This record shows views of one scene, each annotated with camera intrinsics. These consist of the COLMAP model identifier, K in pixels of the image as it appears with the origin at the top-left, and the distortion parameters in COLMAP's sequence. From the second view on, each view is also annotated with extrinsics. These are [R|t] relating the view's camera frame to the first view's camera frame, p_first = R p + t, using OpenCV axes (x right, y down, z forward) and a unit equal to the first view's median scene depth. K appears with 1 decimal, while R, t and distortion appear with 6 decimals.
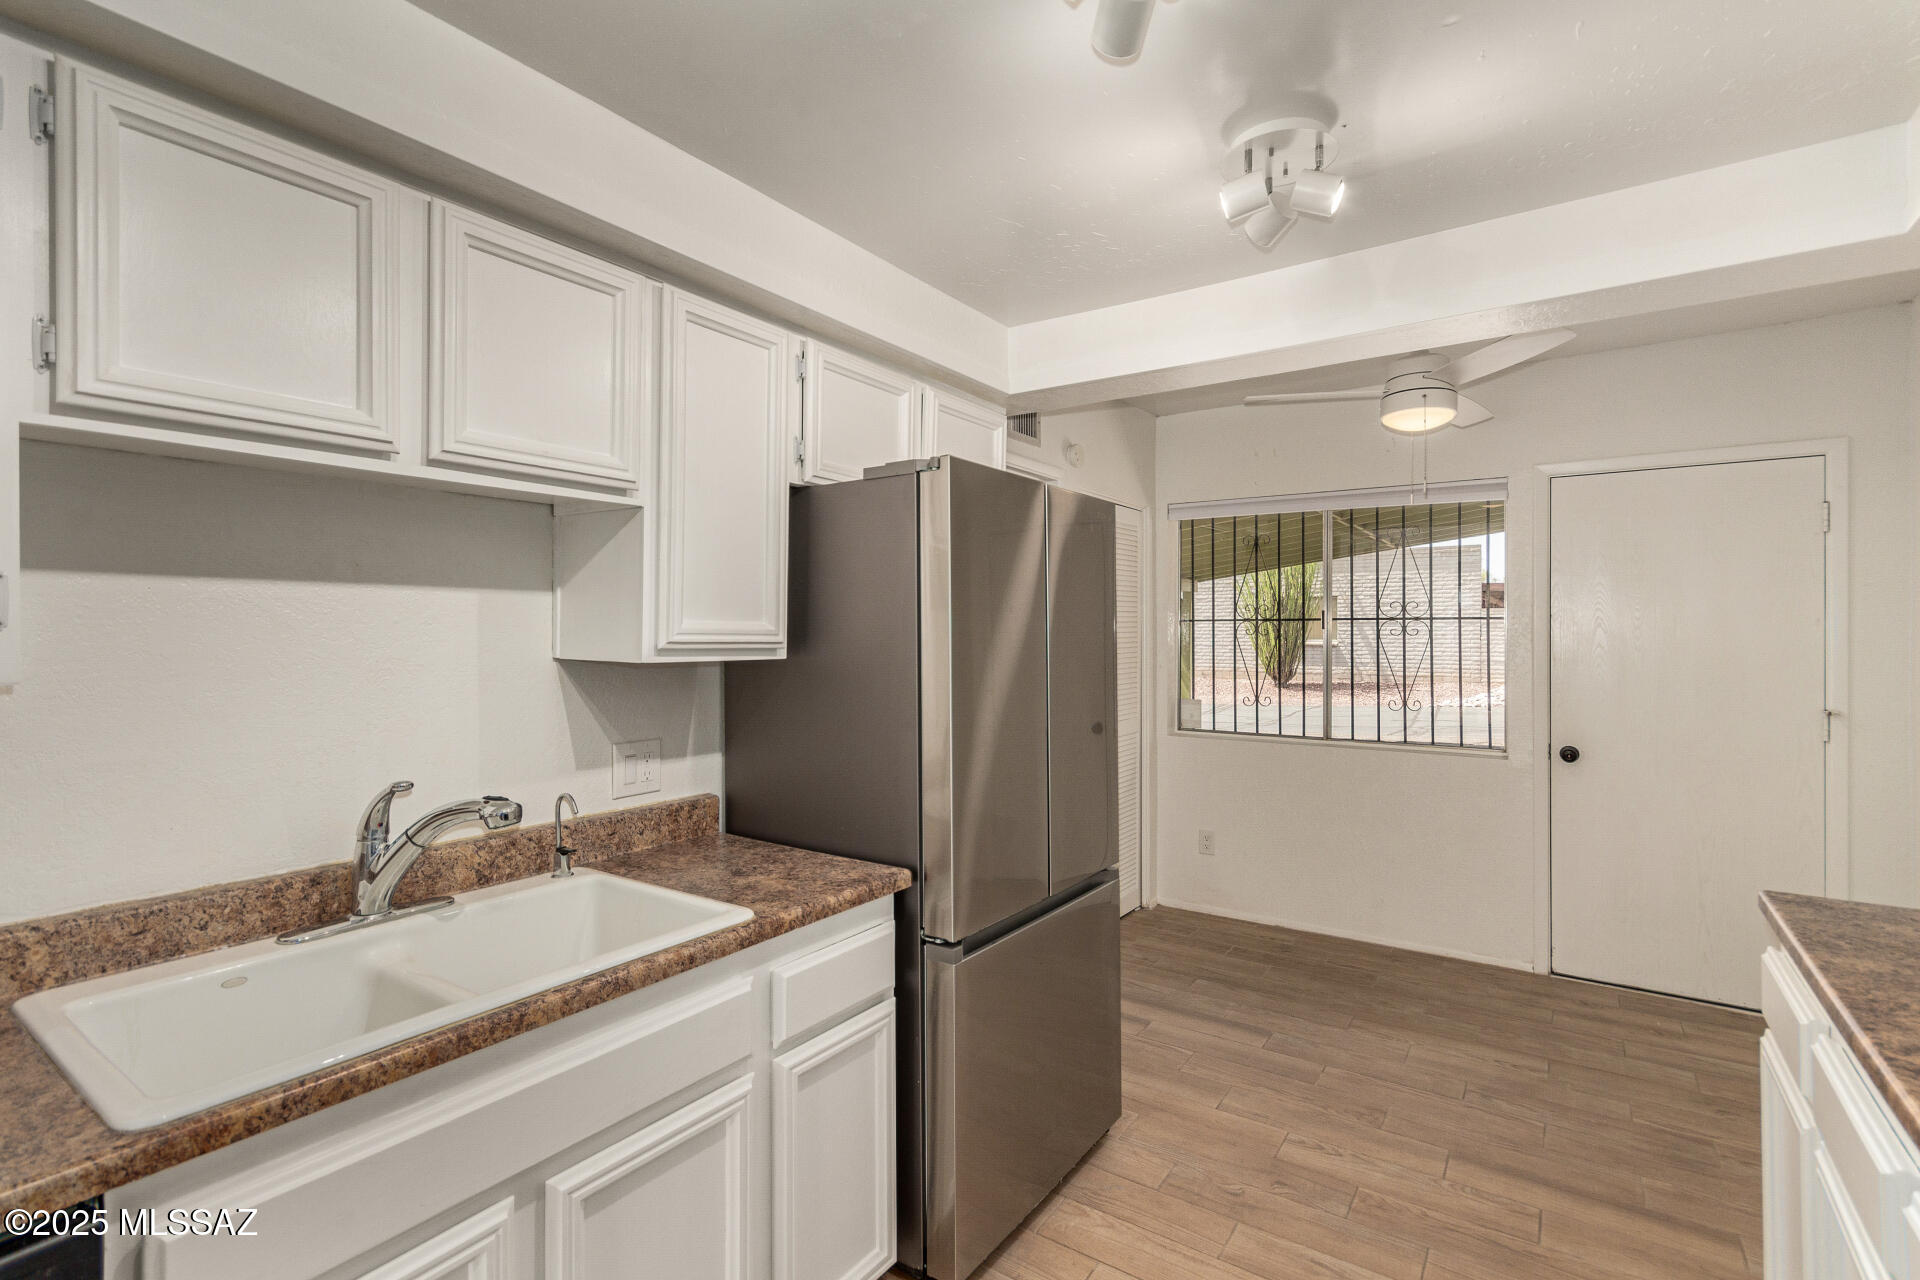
lens RADIAL K [[884.7, 0, 963.1], [0, 884.7, 634.9], [0, 0, 1]] dist [0.001818, 0.000427]
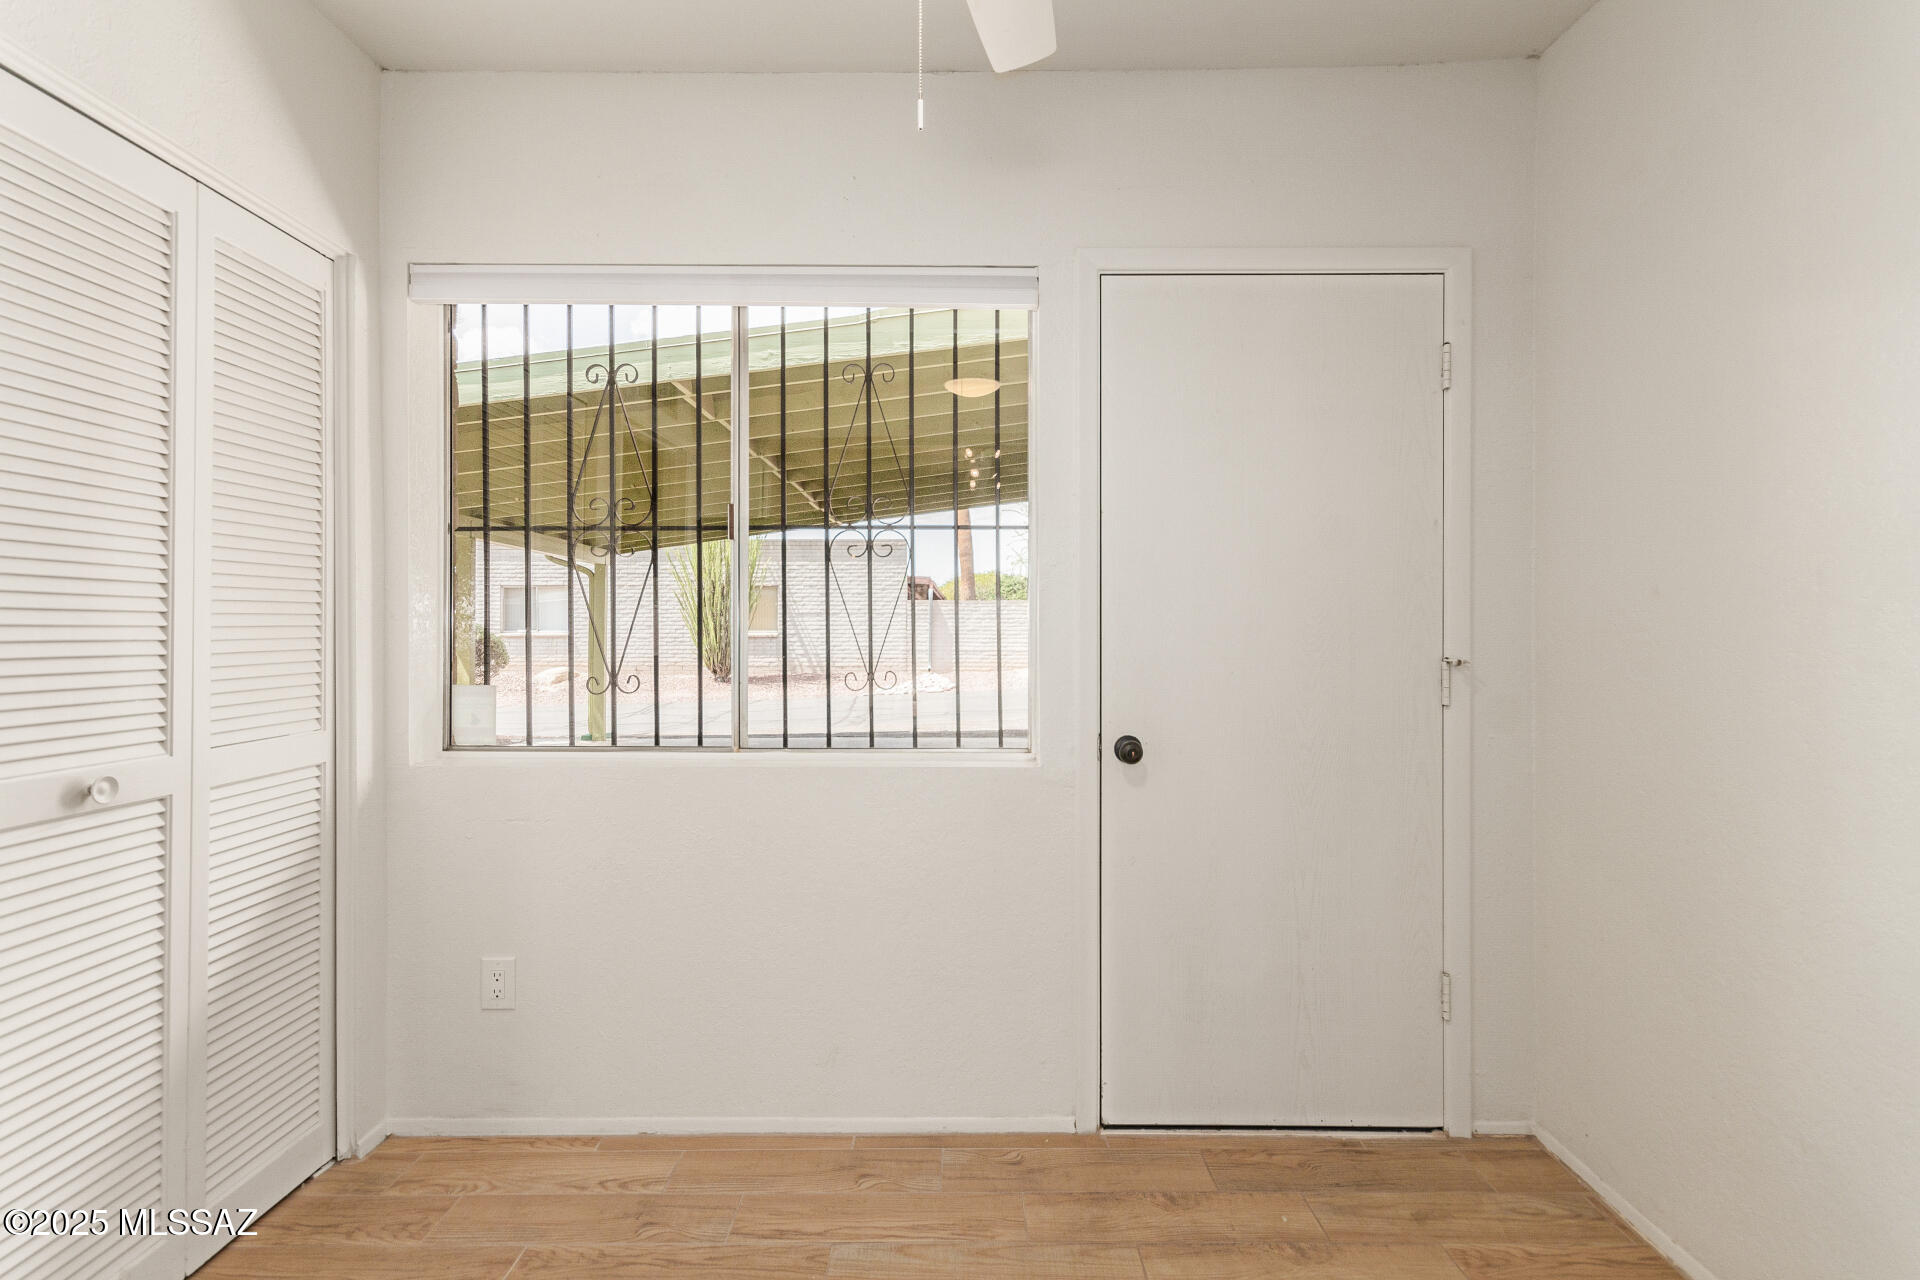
lens RADIAL K [[890.1, 0, 960.3], [0, 890.1, 634.9], [0, 0, 1]] dist [0.011567, -0.000609]
pose [[0.825938, -0.002848, 0.563754, 0.260290], [0.002181, 0.999996, 0.001856, 0.057495], [-0.563757, -0.000304, 0.825941, 0.573878]]
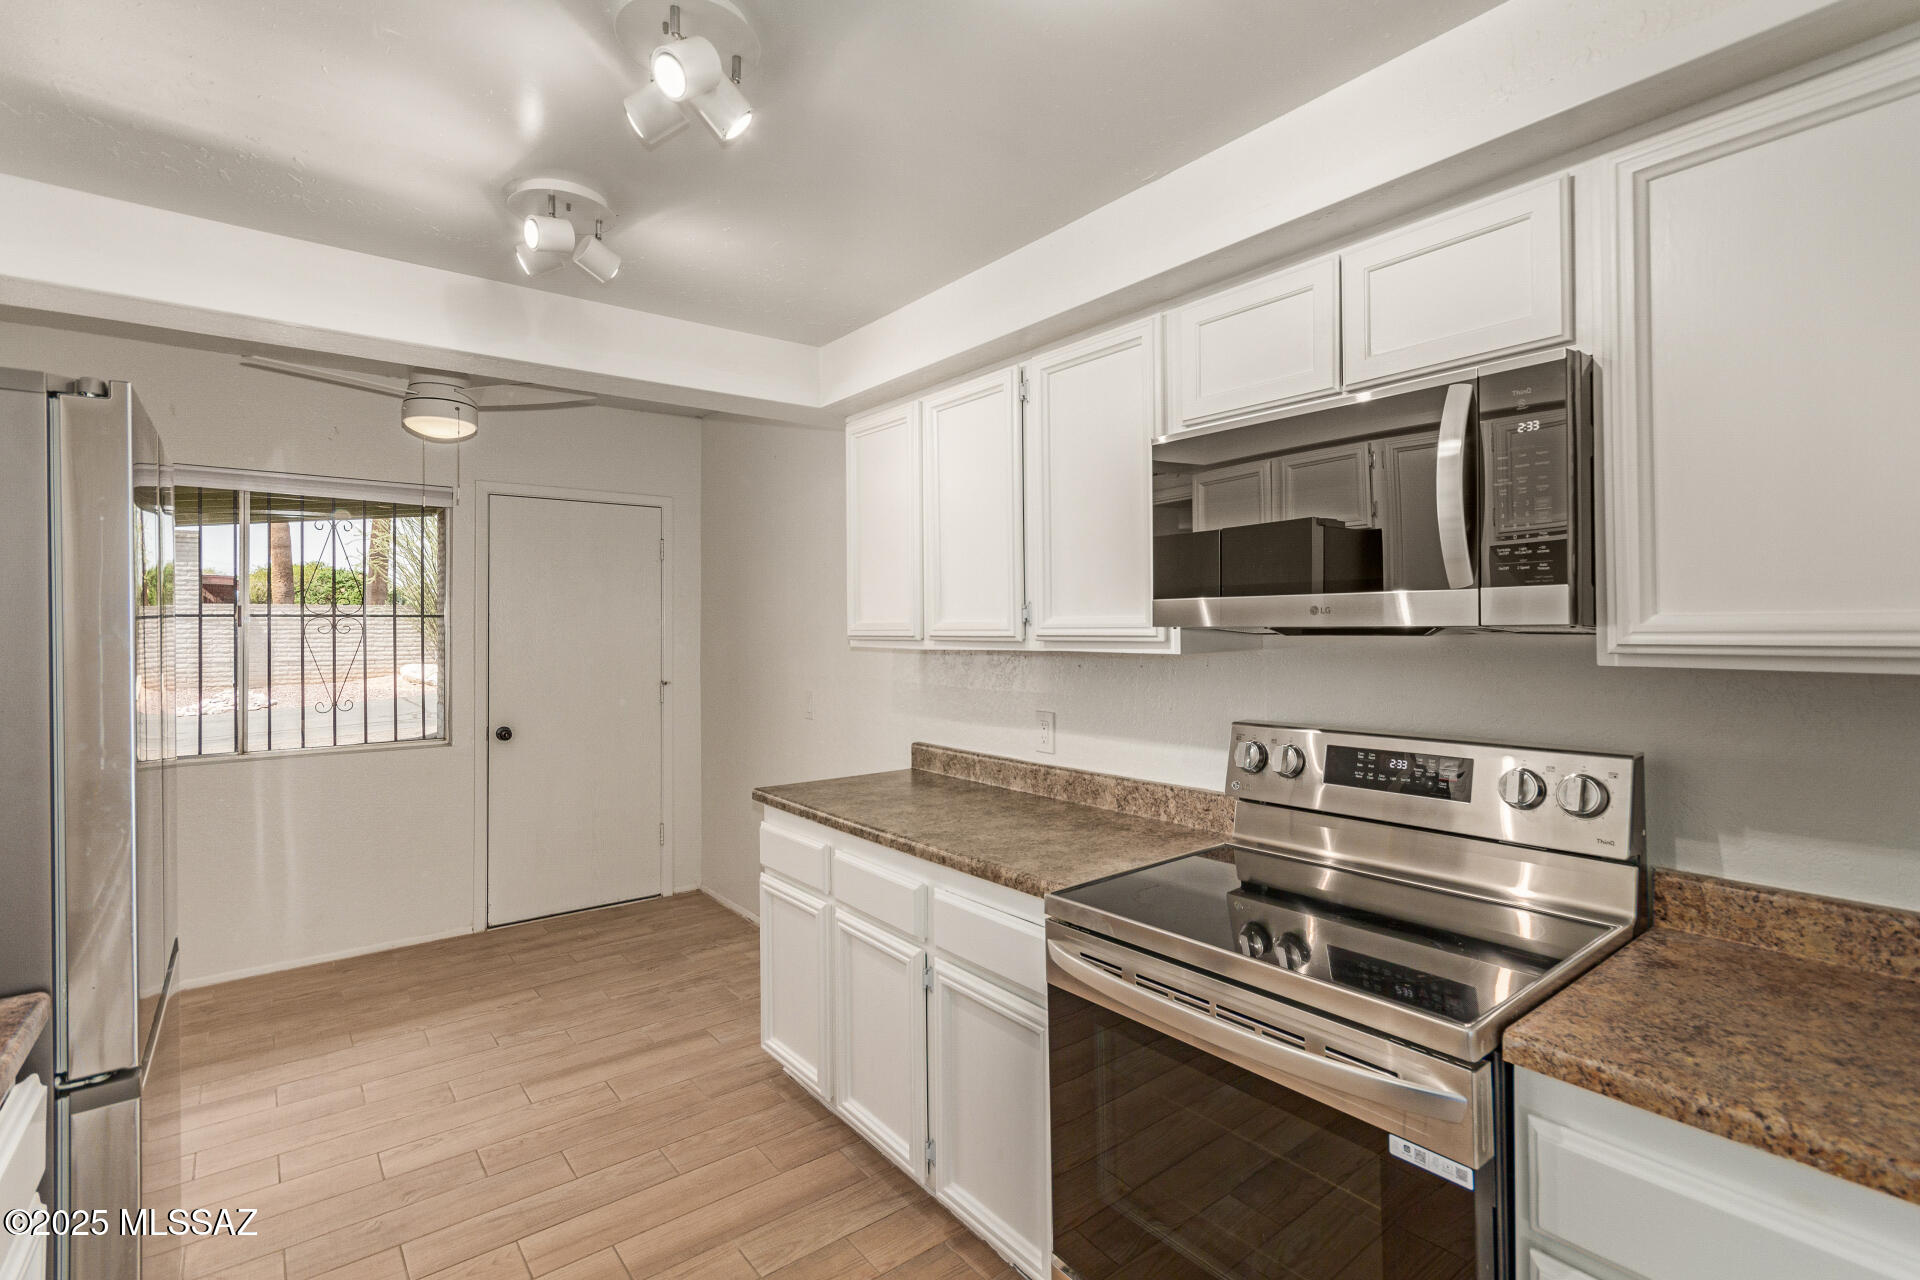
lens RADIAL K [[884.4, 0, 963.3], [0, 884.4, 619.2], [0, 0, 1]] dist [0.002369, -0.000238]
pose [[0.295514, 0.007647, 0.955308, -0.250116], [0.007569, 0.999918, -0.010345, 0.000609], [-0.955308, 0.010288, 0.295432, 0.074894]]
